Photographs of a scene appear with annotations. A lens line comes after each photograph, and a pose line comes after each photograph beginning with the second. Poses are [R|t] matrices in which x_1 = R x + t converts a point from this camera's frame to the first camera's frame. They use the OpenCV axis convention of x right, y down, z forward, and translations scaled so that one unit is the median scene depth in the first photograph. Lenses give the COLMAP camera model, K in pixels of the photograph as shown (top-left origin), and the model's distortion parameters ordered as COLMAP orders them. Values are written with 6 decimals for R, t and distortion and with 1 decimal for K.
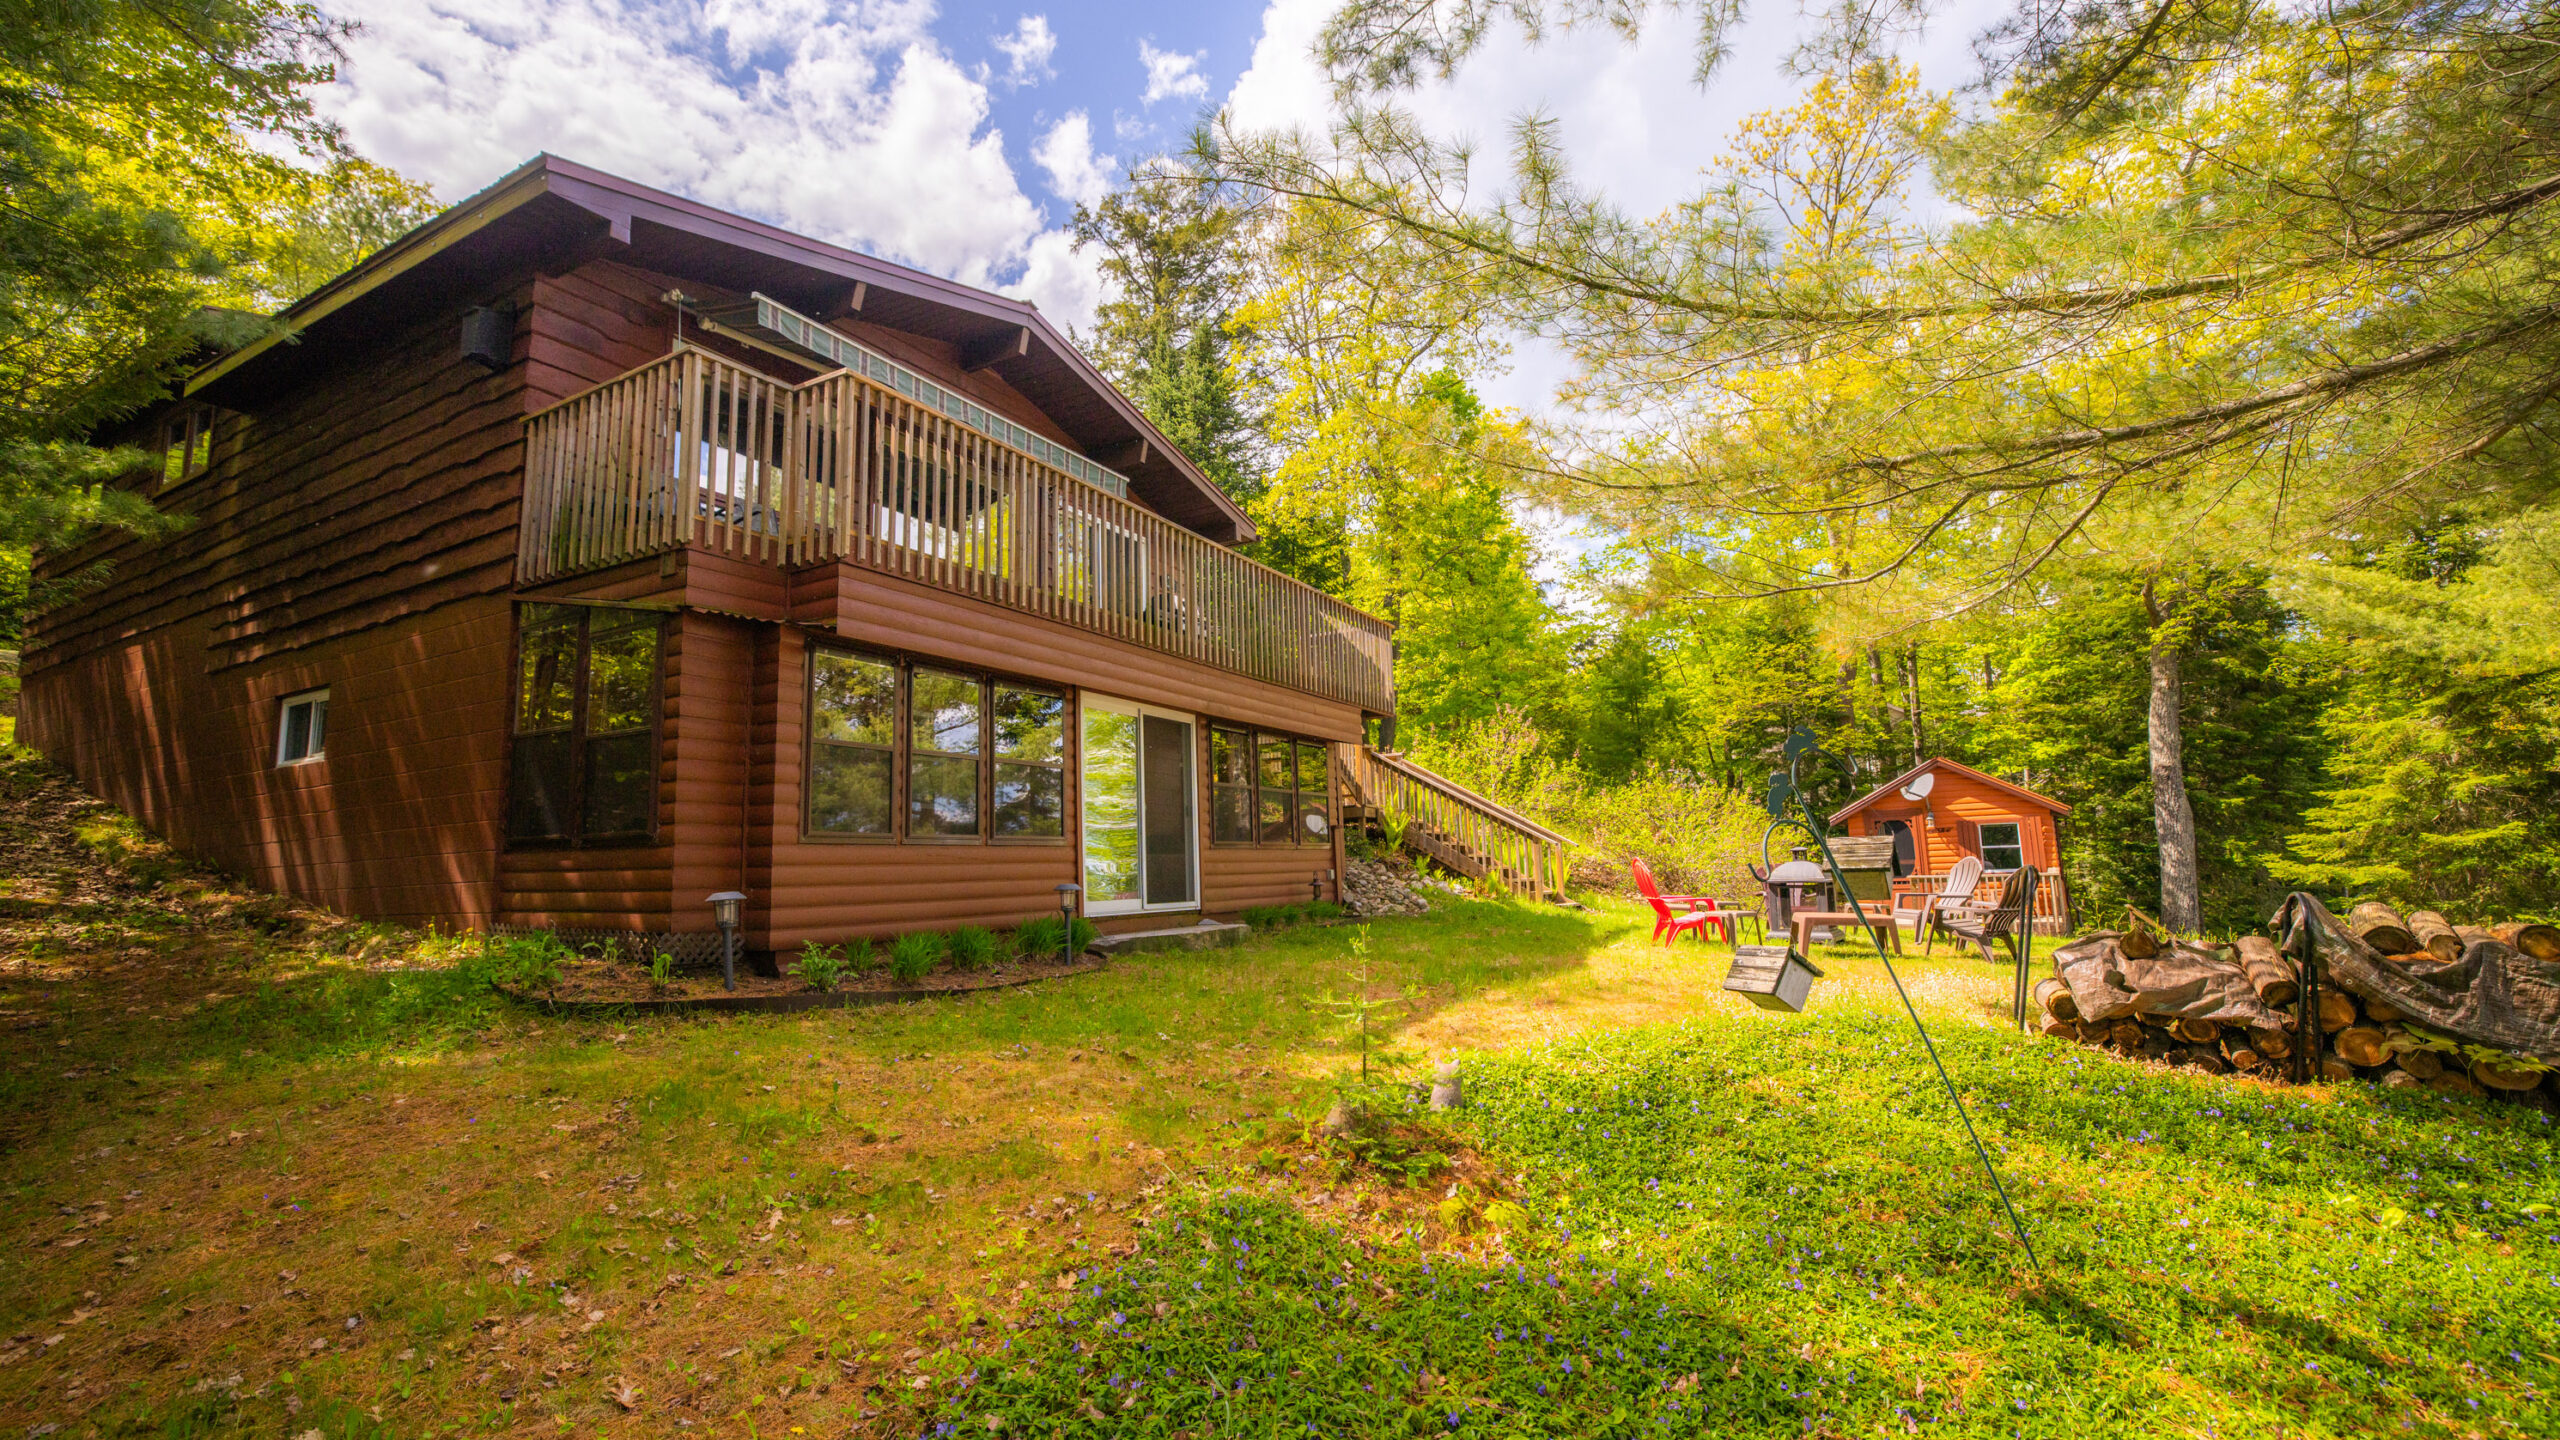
lens RADIAL K [[1105.5, 0, 1330.1], [0, 1105.5, 717.3], [0, 0, 1]] dist [-0.013024, 0.000608]
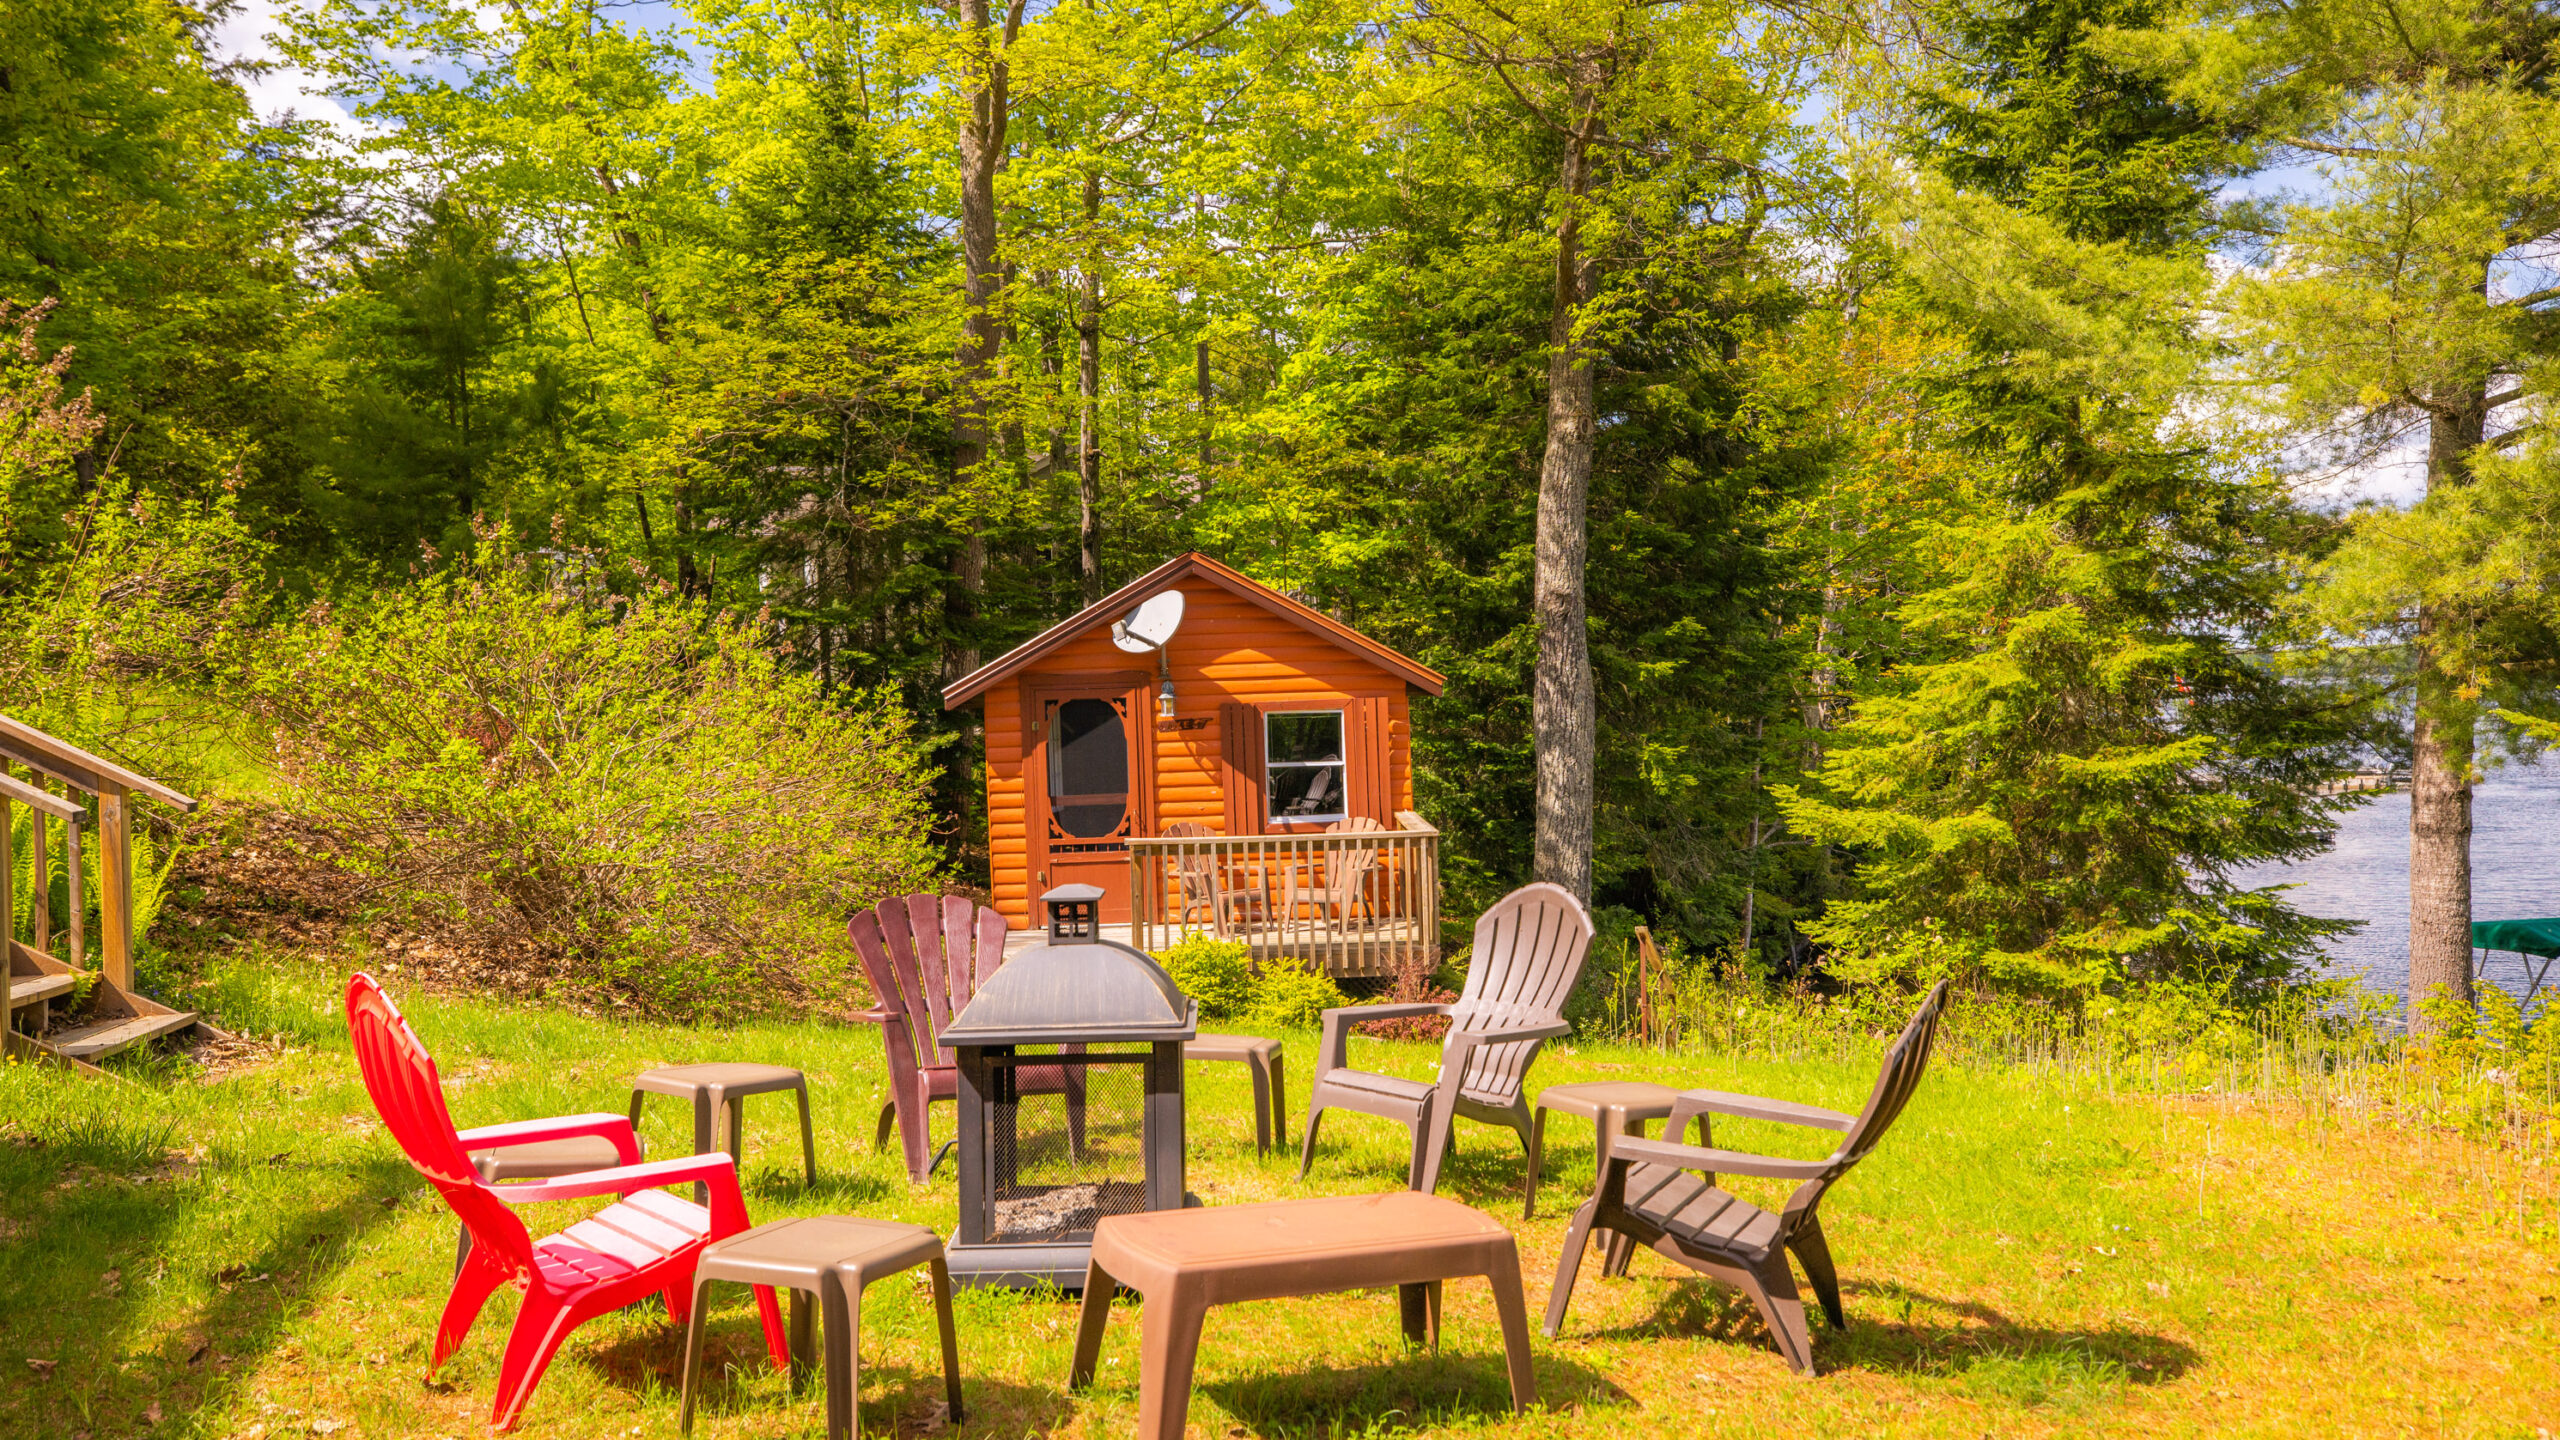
lens RADIAL K [[2191.0, 0, 1287.3], [0, 2191.0, 718.2], [0, 0, 1]] dist [0.031619, -0.001070]
pose [[0.809110, 0.006280, 0.587623, 0.080089], [-0.078362, 0.992166, 0.097296, 0.013142], [-0.582409, -0.124771, 0.803264, 0.266662]]
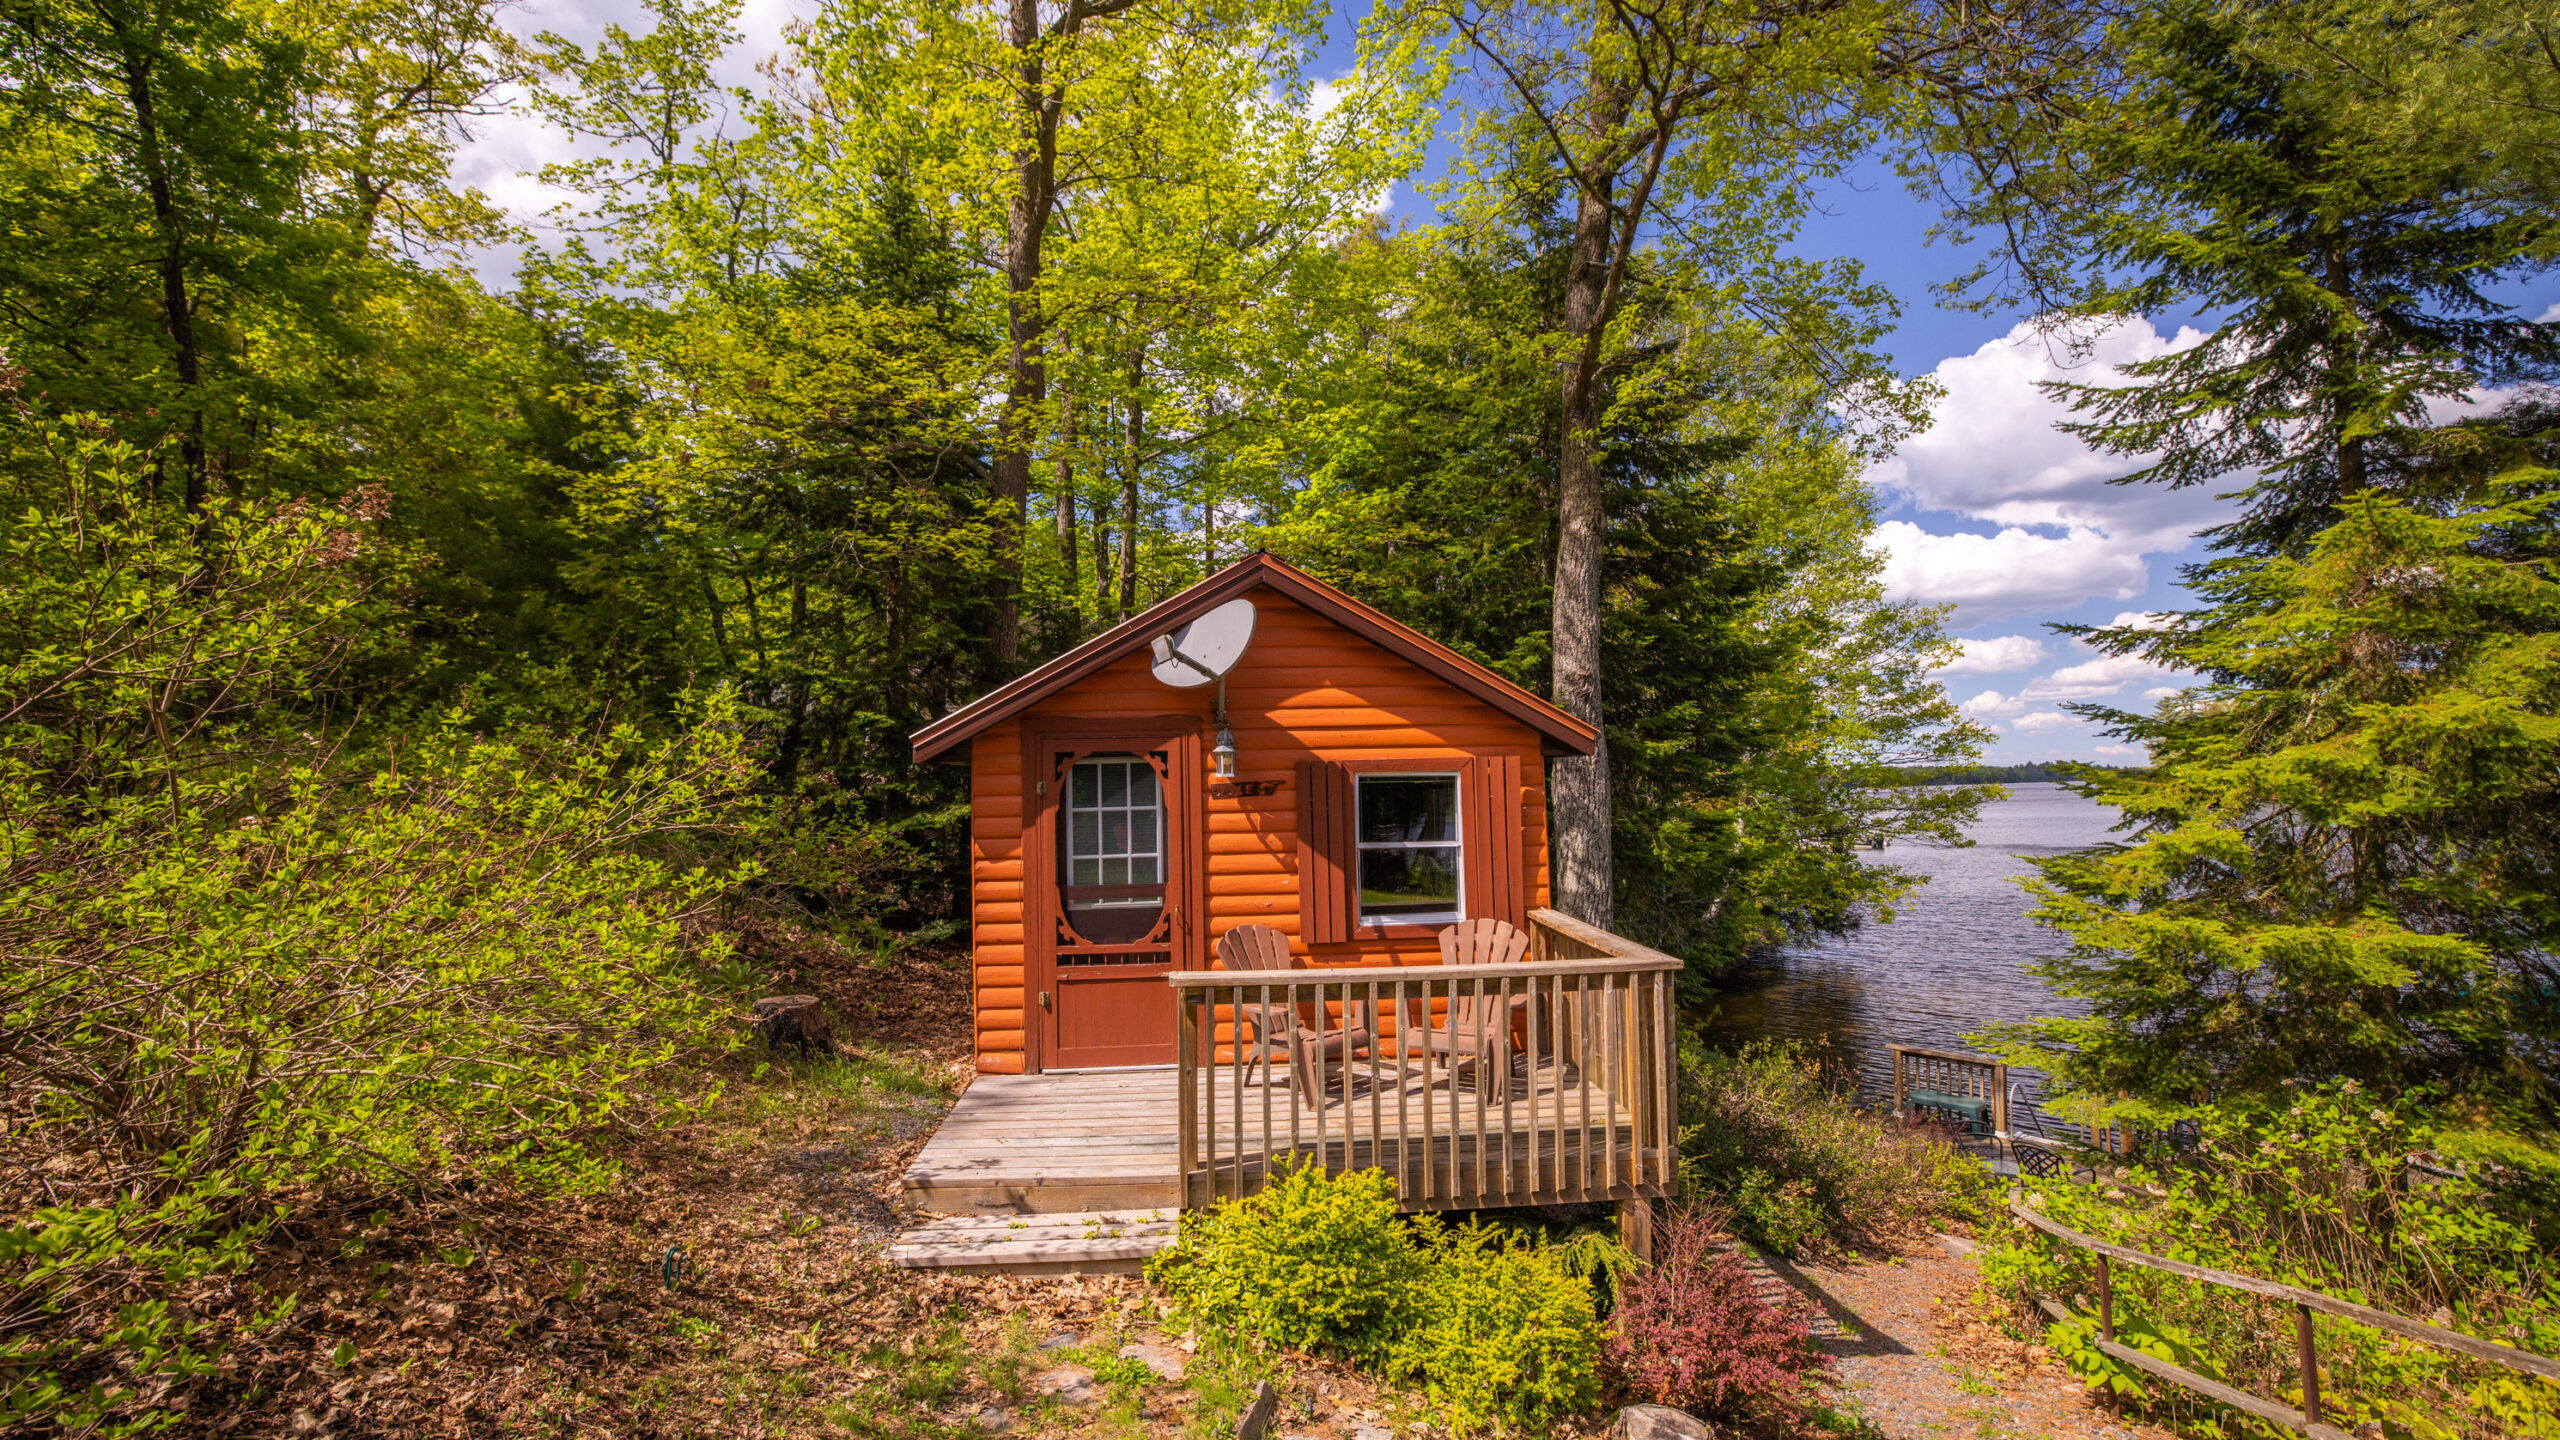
lens RADIAL K [[1105.5, 0, 1292.0], [0, 1105.5, 706.6], [0, 0, 1]] dist [-0.013024, 0.000608]
pose [[0.773087, 0.071744, 0.630230, 0.326151], [-0.095823, 0.995389, 0.004231, 0.068597], [-0.627021, -0.063661, 0.776397, 0.670434]]
